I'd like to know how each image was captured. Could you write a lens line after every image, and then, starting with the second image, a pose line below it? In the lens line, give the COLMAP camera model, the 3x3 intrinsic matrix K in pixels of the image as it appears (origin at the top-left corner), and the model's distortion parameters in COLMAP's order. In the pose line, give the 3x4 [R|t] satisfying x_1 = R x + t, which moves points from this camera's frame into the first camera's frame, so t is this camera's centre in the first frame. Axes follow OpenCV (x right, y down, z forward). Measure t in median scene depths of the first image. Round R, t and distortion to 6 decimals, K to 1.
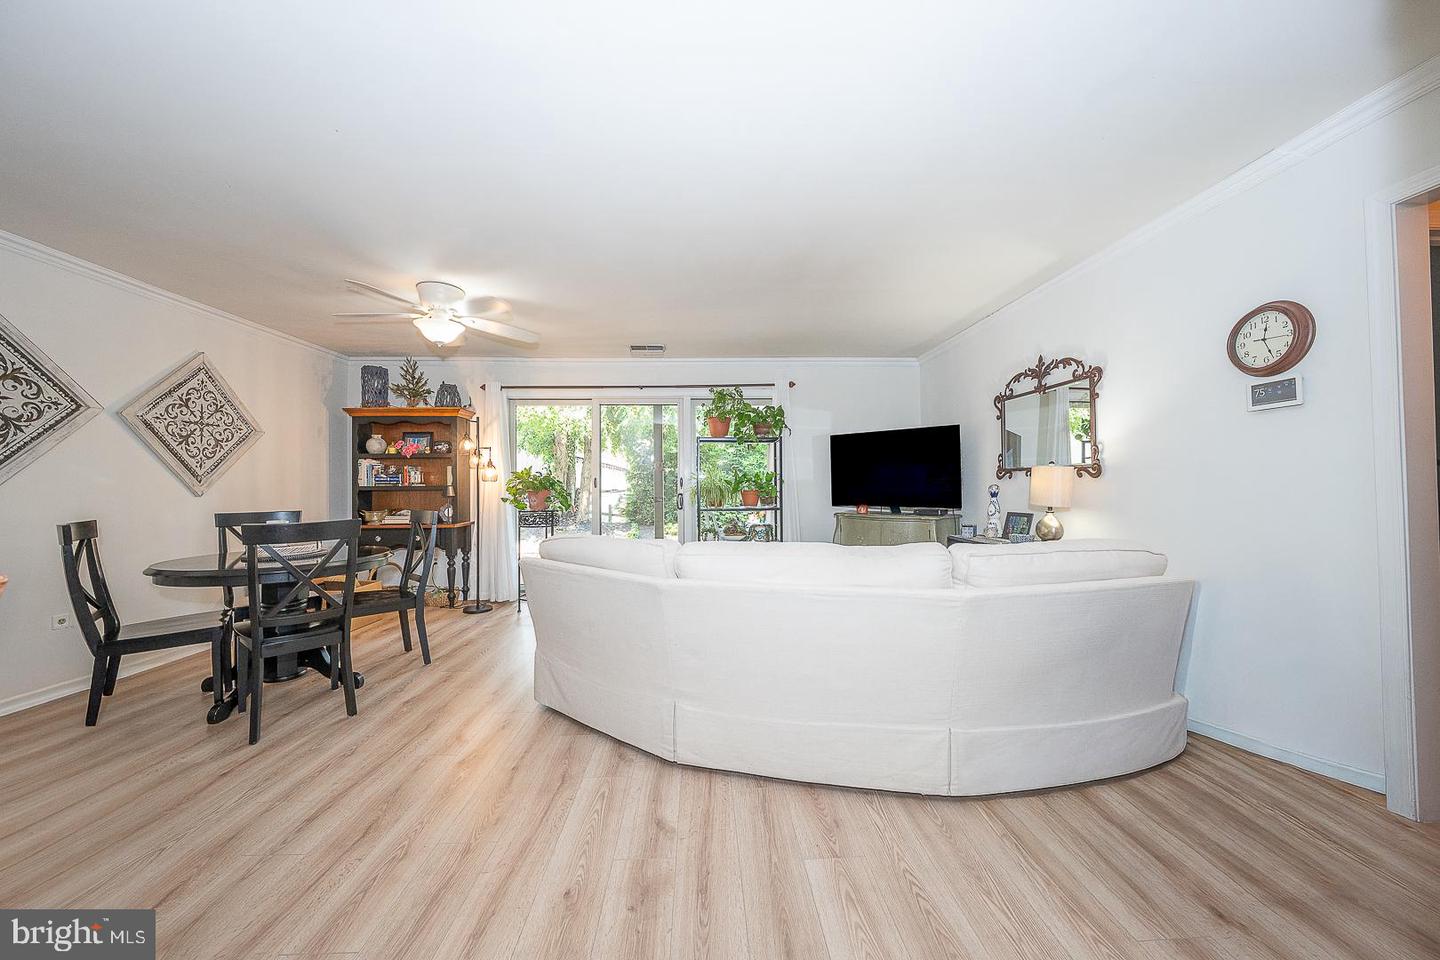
lens RADIAL K [[496.8, 0, 722.0], [0, 496.8, 474.8], [0, 0, 1]] dist [-0.029507, 0.006543]
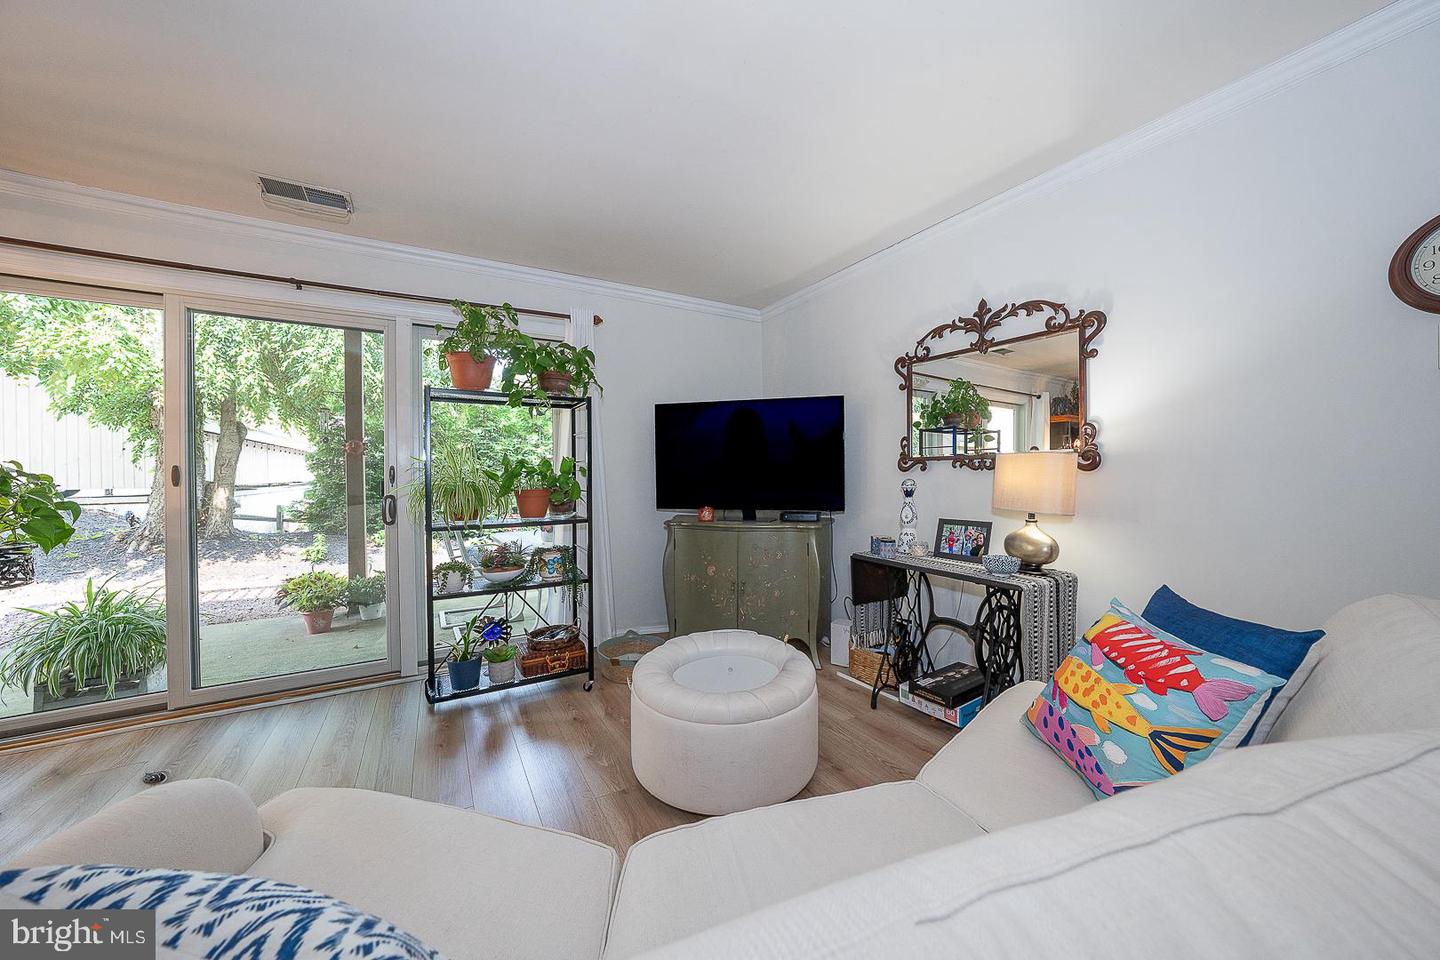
lens RADIAL K [[496.8, 0, 722.0], [0, 496.8, 474.8], [0, 0, 1]] dist [-0.029507, 0.006543]
pose [[0.882878, -0.000825, 0.469602, -0.018194], [-0.009446, 0.999765, 0.019515, 0.001852], [-0.469508, -0.021665, 0.882662, 0.423849]]
